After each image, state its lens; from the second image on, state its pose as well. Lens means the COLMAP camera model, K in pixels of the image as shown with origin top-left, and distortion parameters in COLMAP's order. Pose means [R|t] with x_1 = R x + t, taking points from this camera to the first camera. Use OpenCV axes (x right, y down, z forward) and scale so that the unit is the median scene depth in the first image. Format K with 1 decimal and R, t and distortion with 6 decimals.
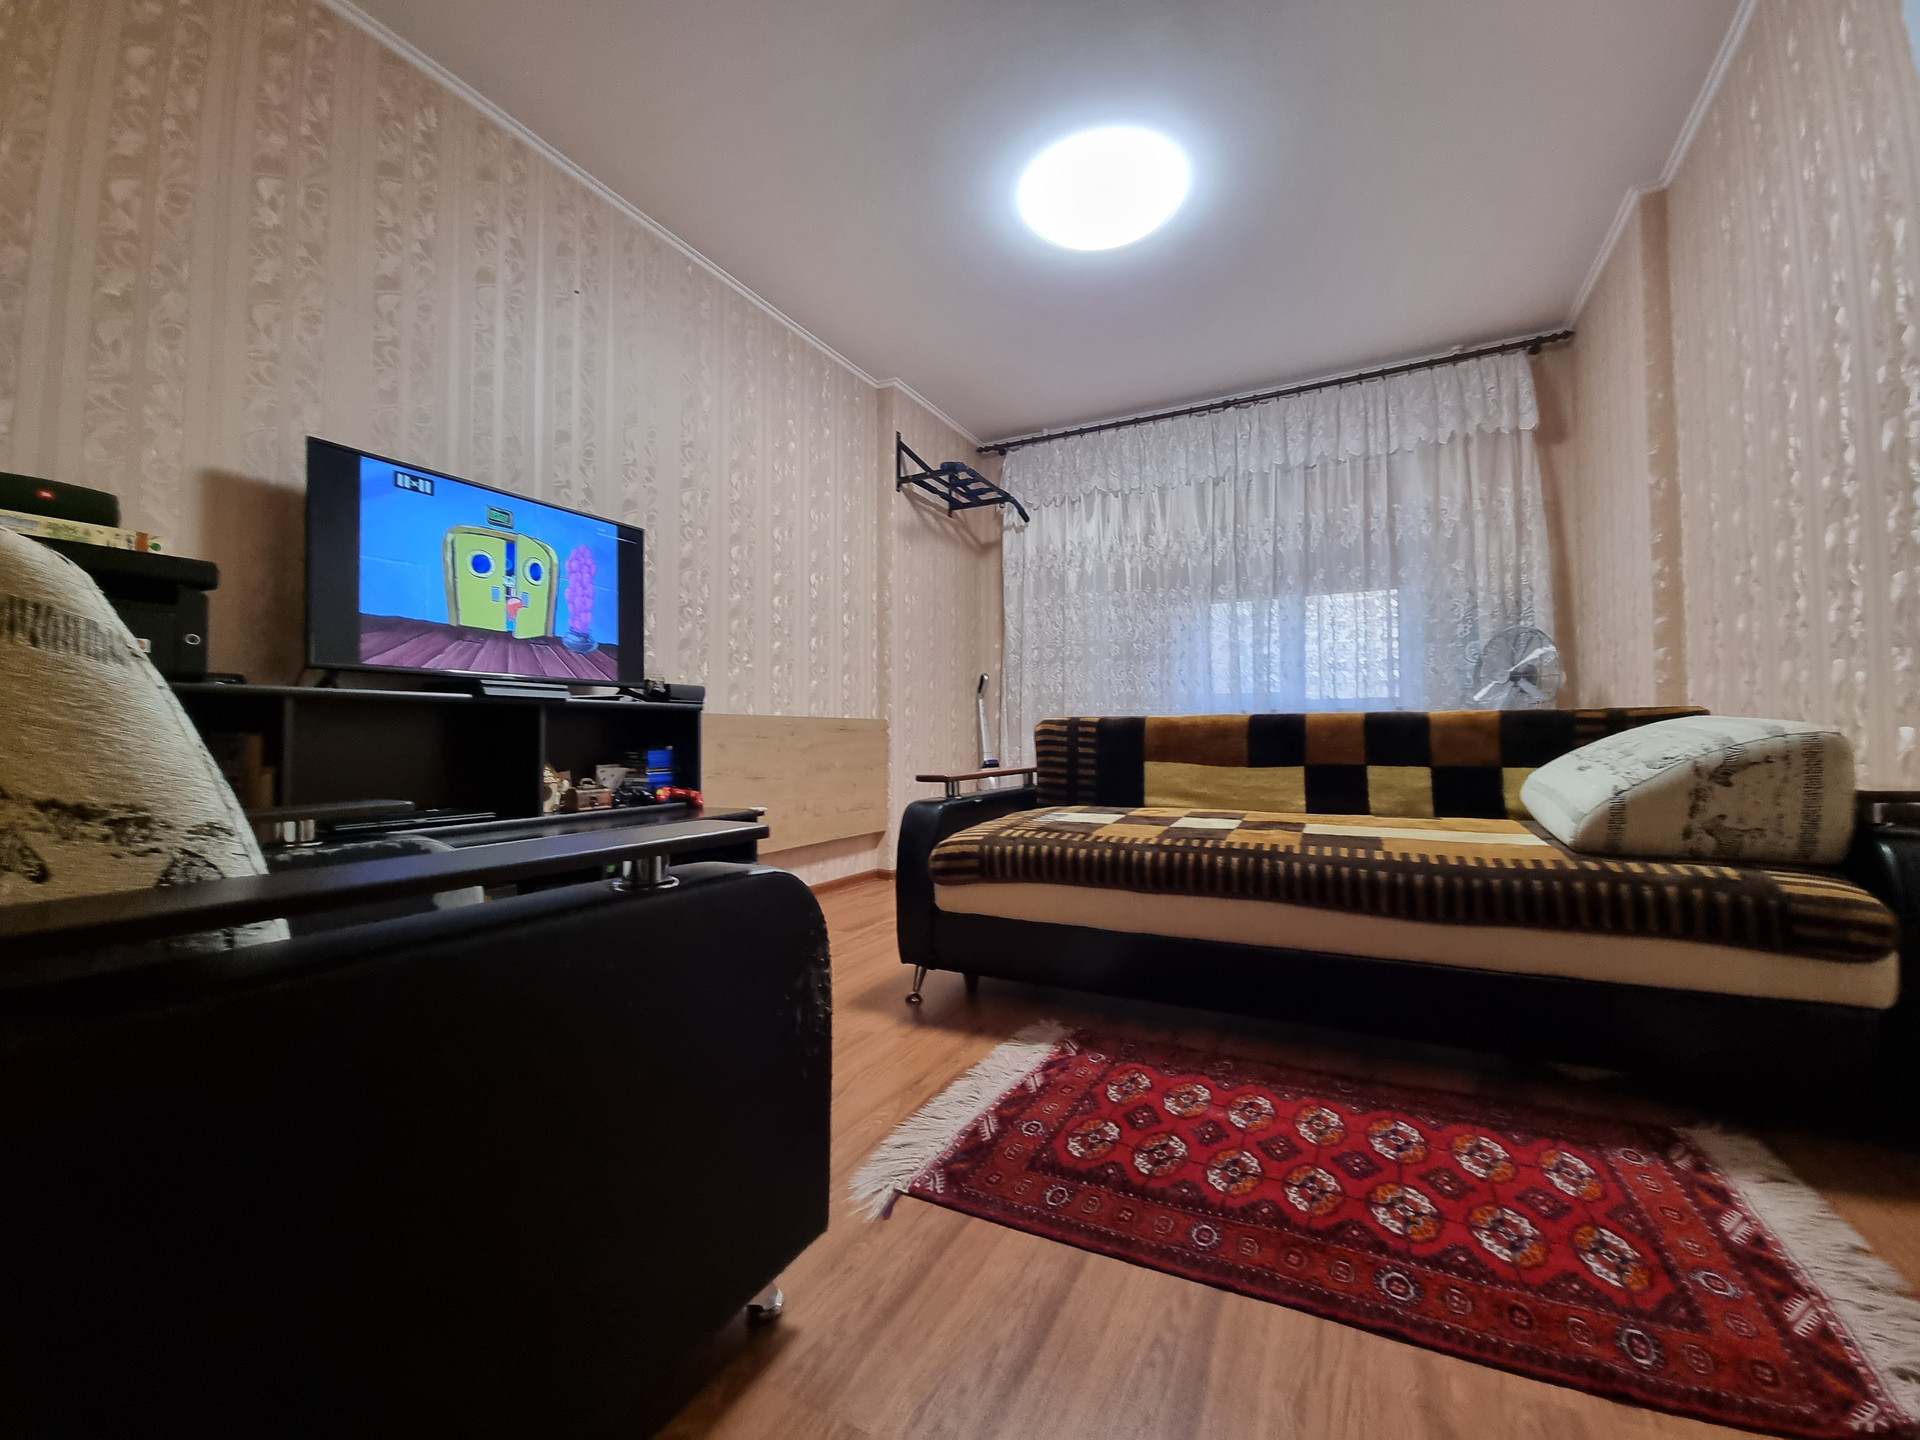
lens RADIAL K [[781.9, 0, 969.7], [0, 781.9, 715.4], [0, 0, 1]] dist [0.004858, -0.001116]
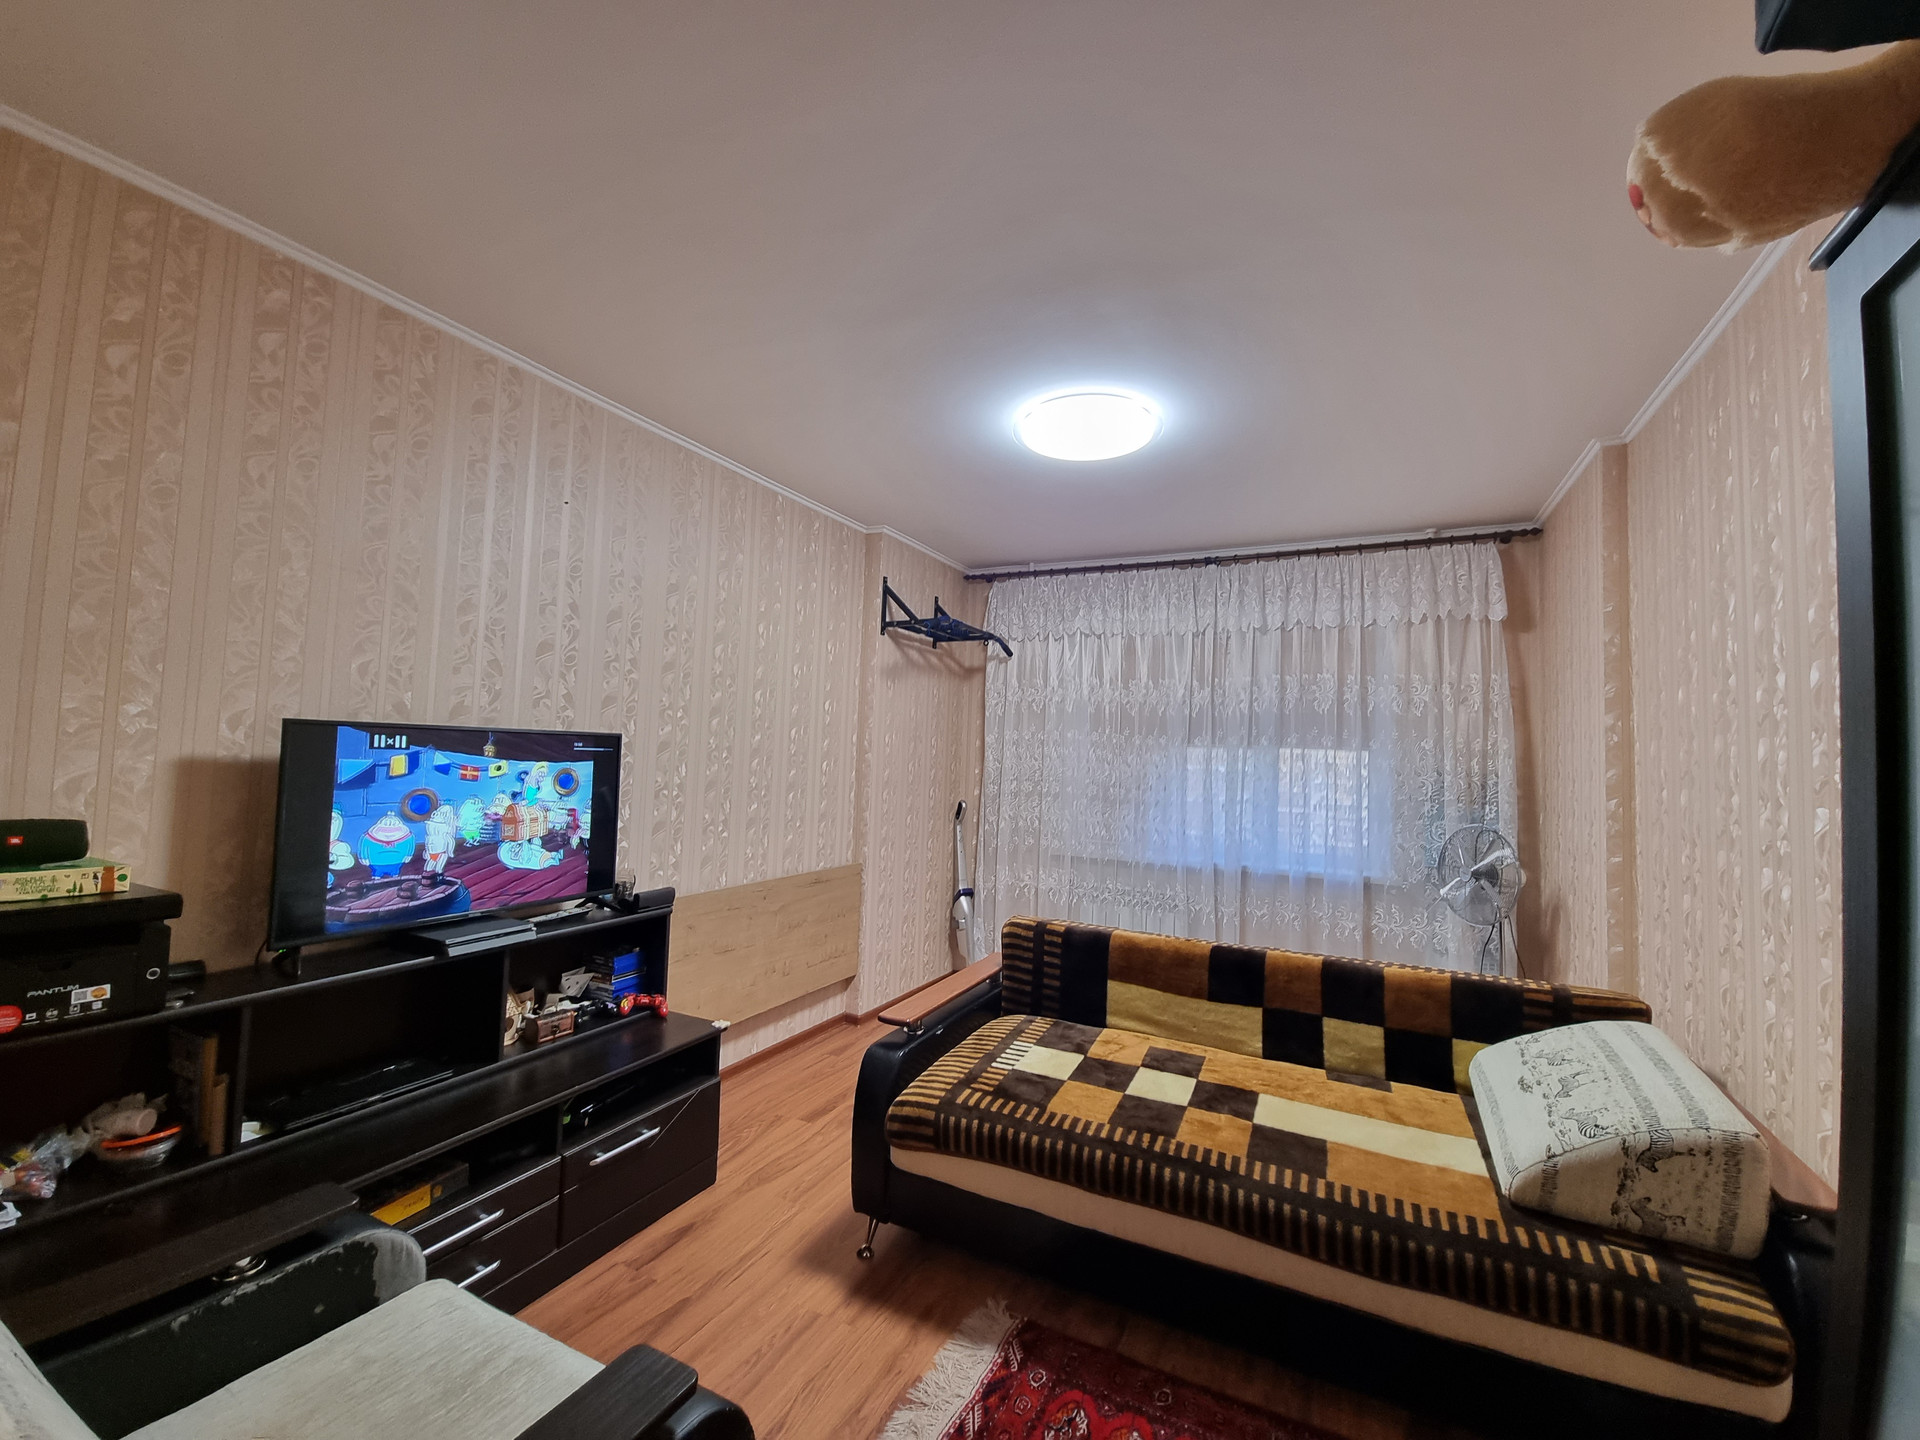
lens RADIAL K [[780.3, 0, 969.7], [0, 780.3, 715.8], [0, 0, 1]] dist [0.011515, -0.007399]
pose [[0.999137, 0.039270, 0.013560, 0.016665], [-0.038956, 0.998984, -0.022664, -0.236175], [-0.014436, 0.022116, 0.999651, -0.014905]]
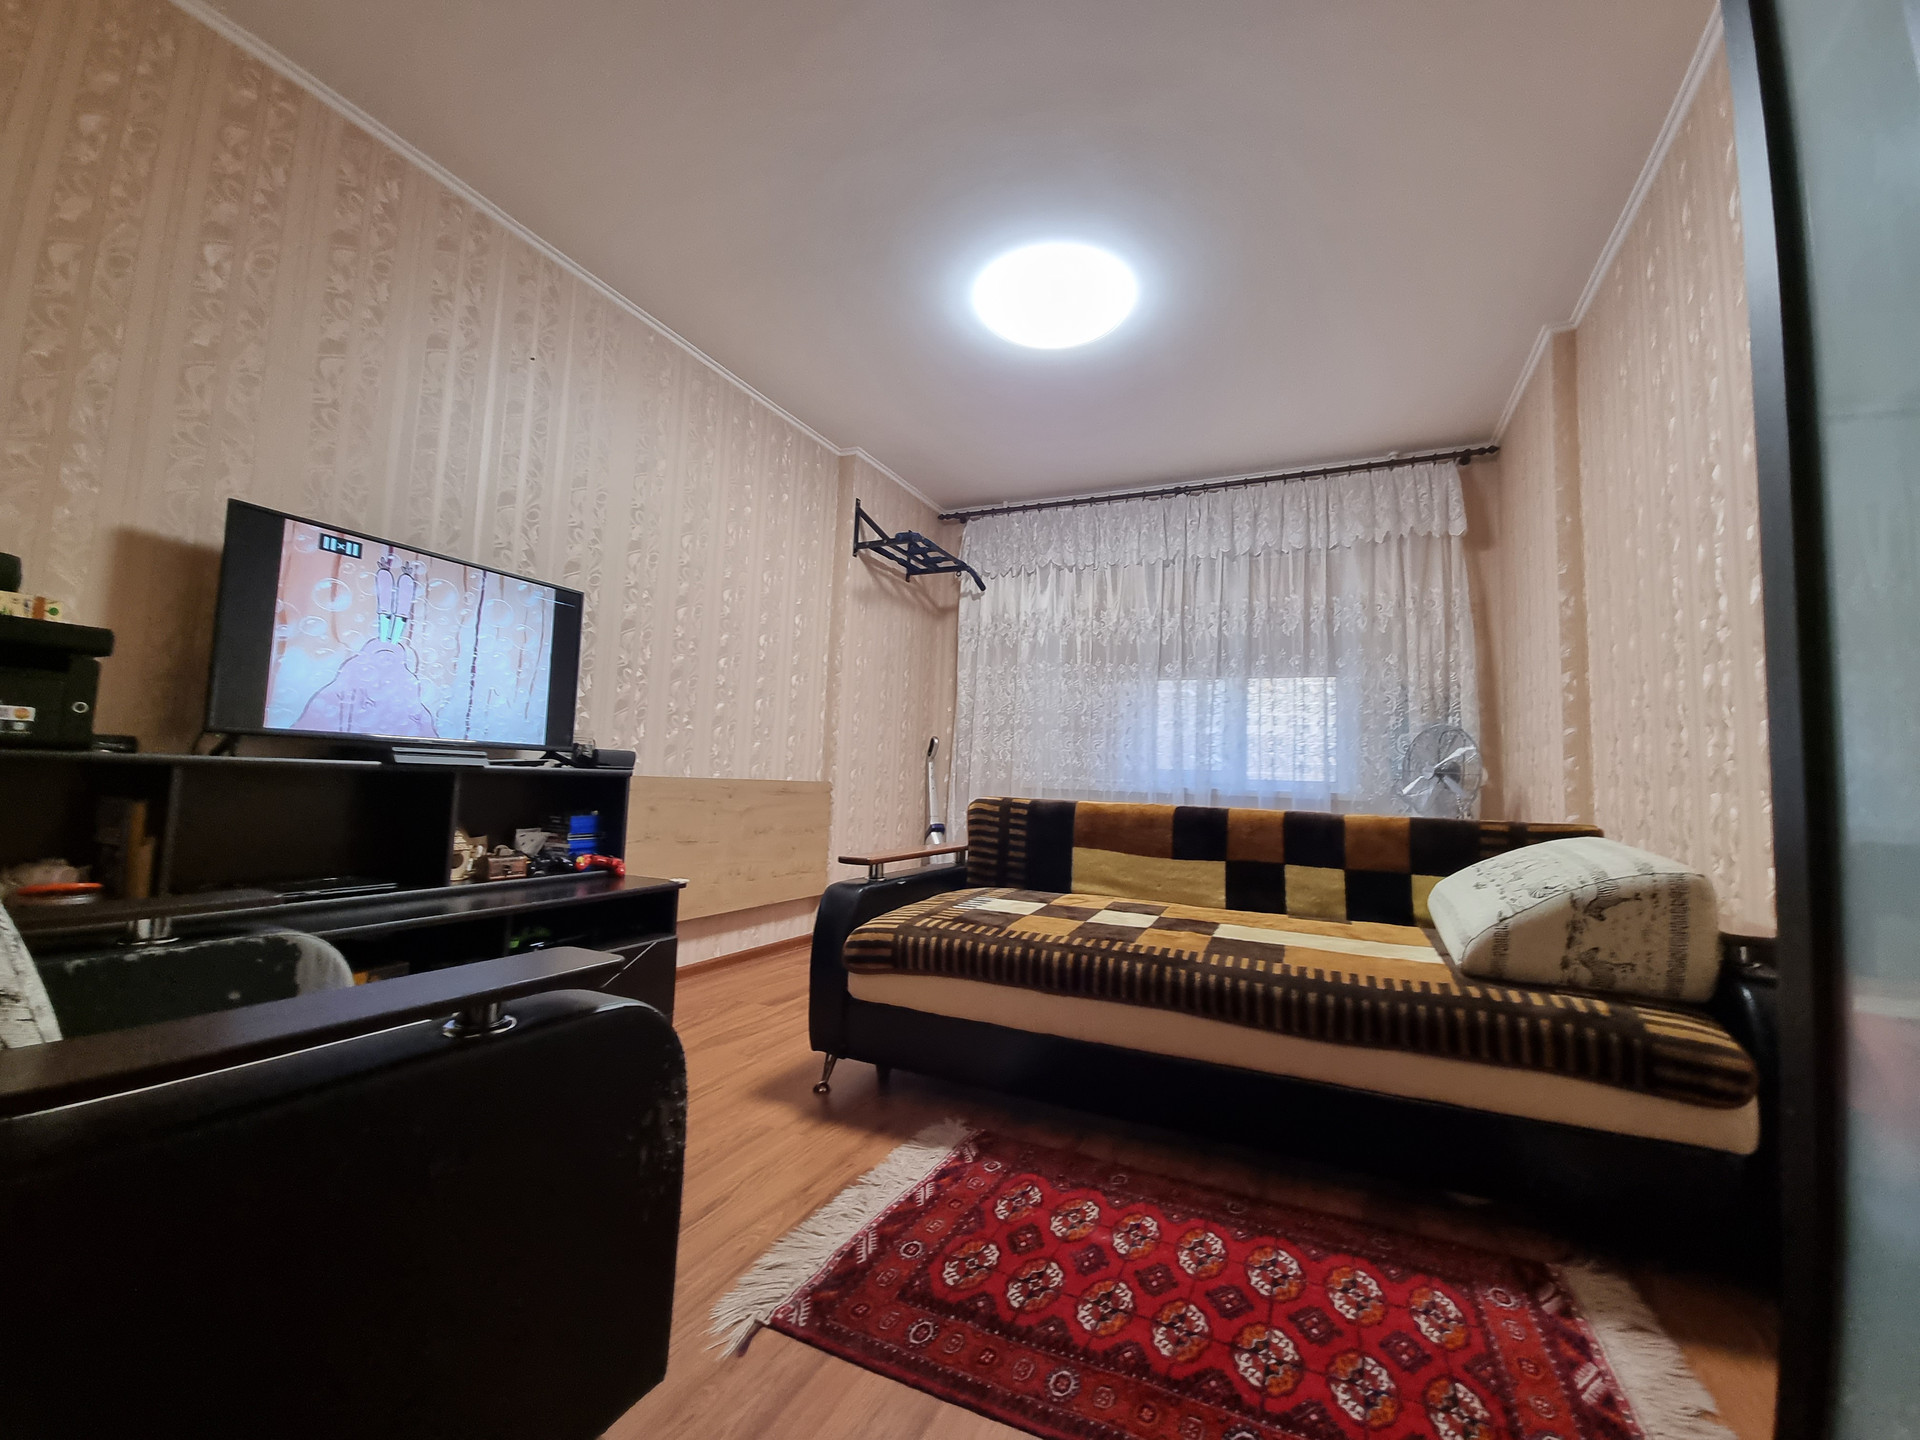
lens RADIAL K [[782.5, 0, 969.9], [0, 782.5, 715.4], [0, 0, 1]] dist [0.006412, -0.000190]
pose [[0.998184, 0.047639, 0.036866, 0.042882], [-0.045504, 0.997351, -0.056756, -0.043759], [-0.039472, 0.054976, 0.997707, -0.009575]]
